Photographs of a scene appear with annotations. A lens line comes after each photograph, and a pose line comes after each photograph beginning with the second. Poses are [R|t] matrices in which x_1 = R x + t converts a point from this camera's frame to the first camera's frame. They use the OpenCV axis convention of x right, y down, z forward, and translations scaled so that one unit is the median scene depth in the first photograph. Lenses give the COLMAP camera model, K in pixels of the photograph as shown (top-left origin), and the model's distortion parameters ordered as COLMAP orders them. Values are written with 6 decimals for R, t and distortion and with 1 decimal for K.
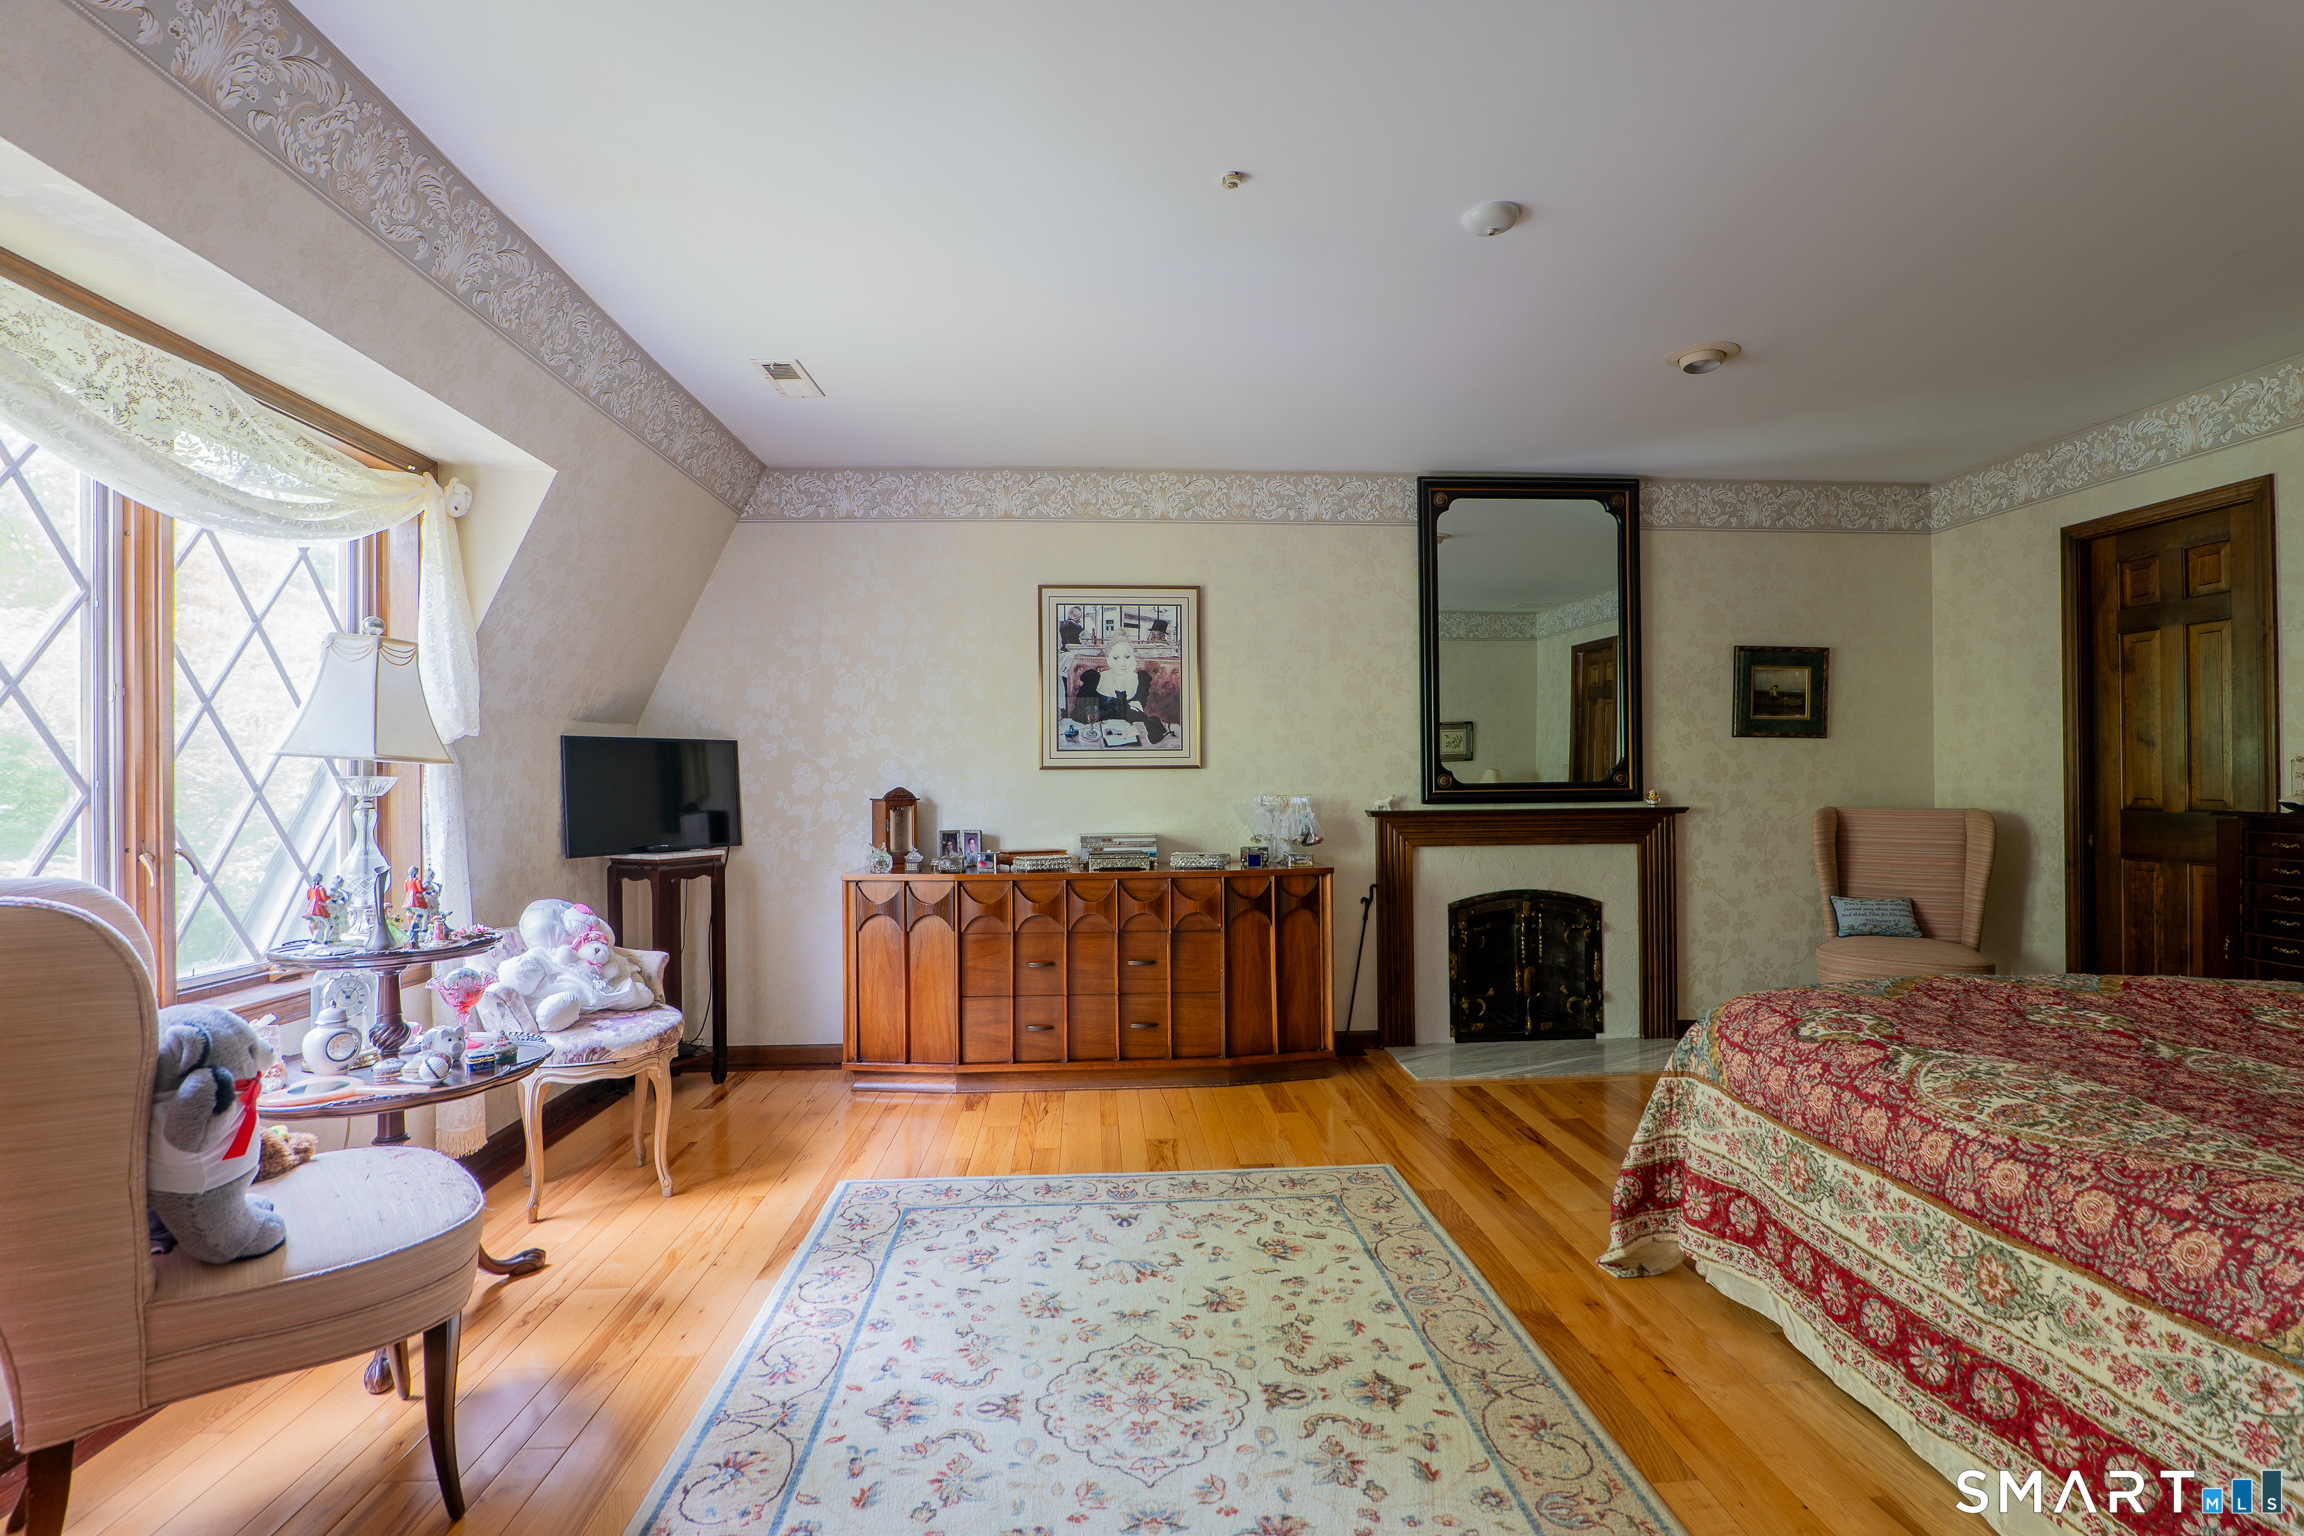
lens RADIAL K [[1068.3, 0, 1157.9], [0, 1068.3, 777.0], [0, 0, 1]] dist [-0.021005, 0.000329]
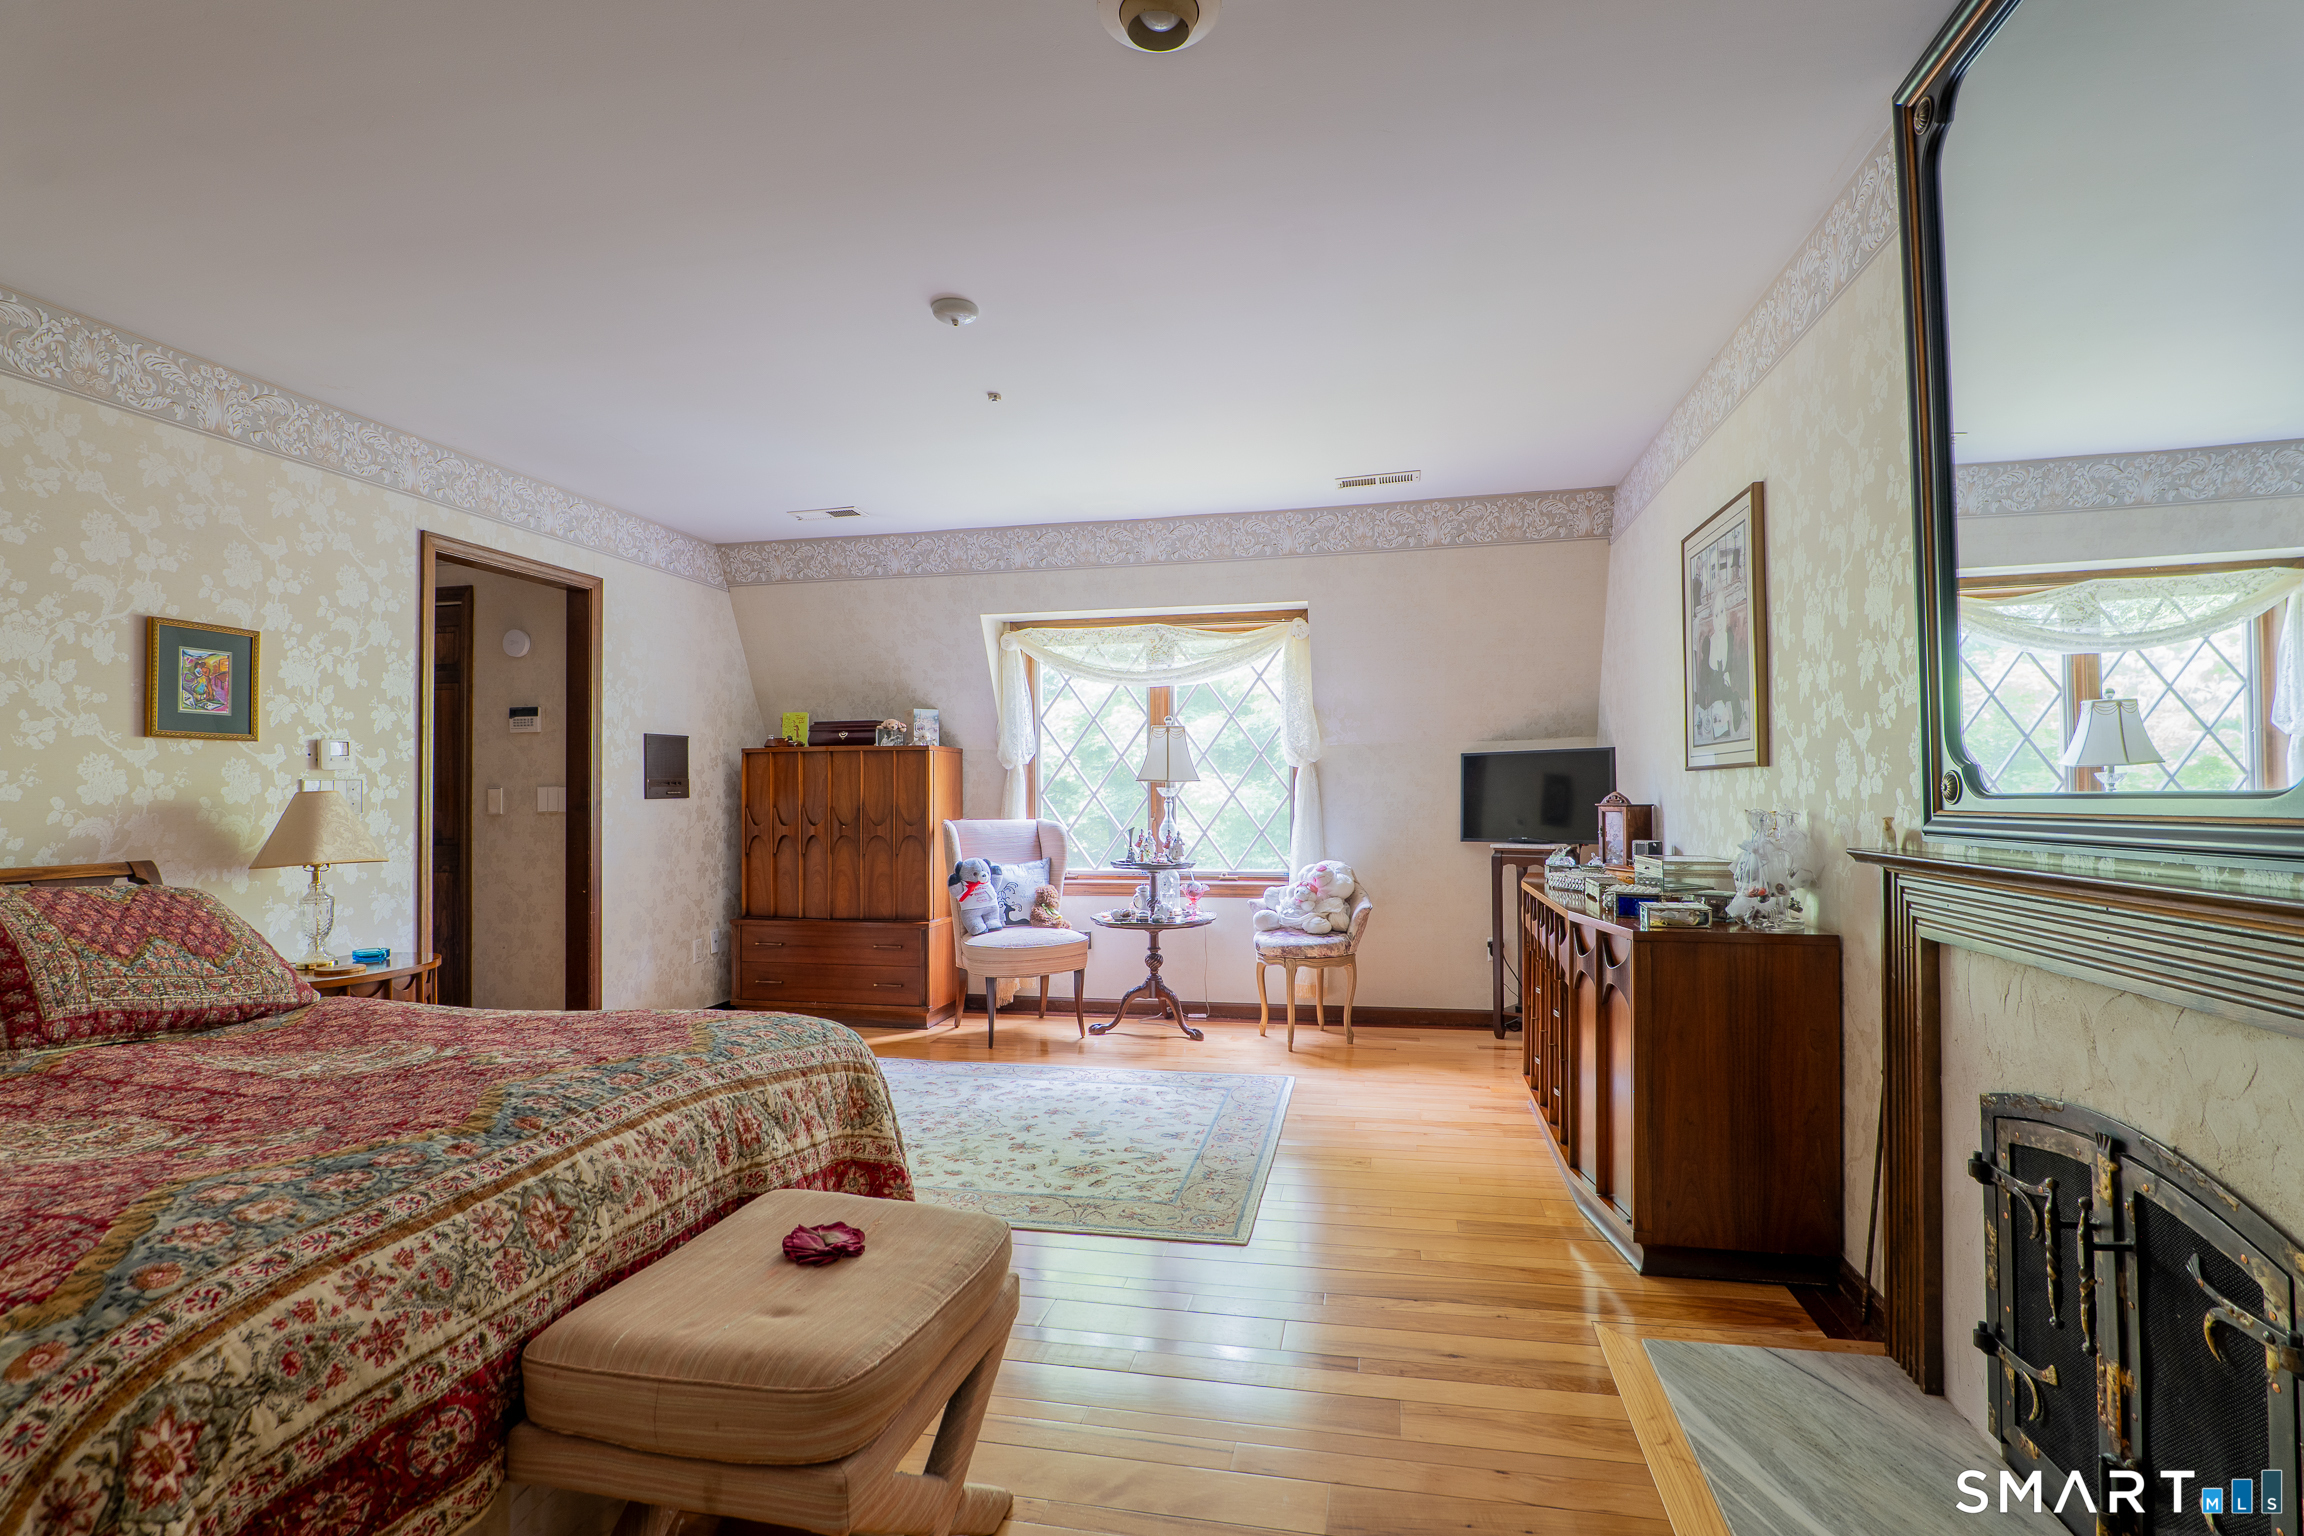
lens RADIAL K [[1068.3, 0, 1157.9], [0, 1068.3, 777.0], [0, 0, 1]] dist [-0.021005, 0.000329]
pose [[-0.265417, -0.005921, -0.964115, 1.288500], [0.013658, 0.999858, -0.009900, -0.000533], [0.964037, -0.015796, -0.265298, 1.418534]]
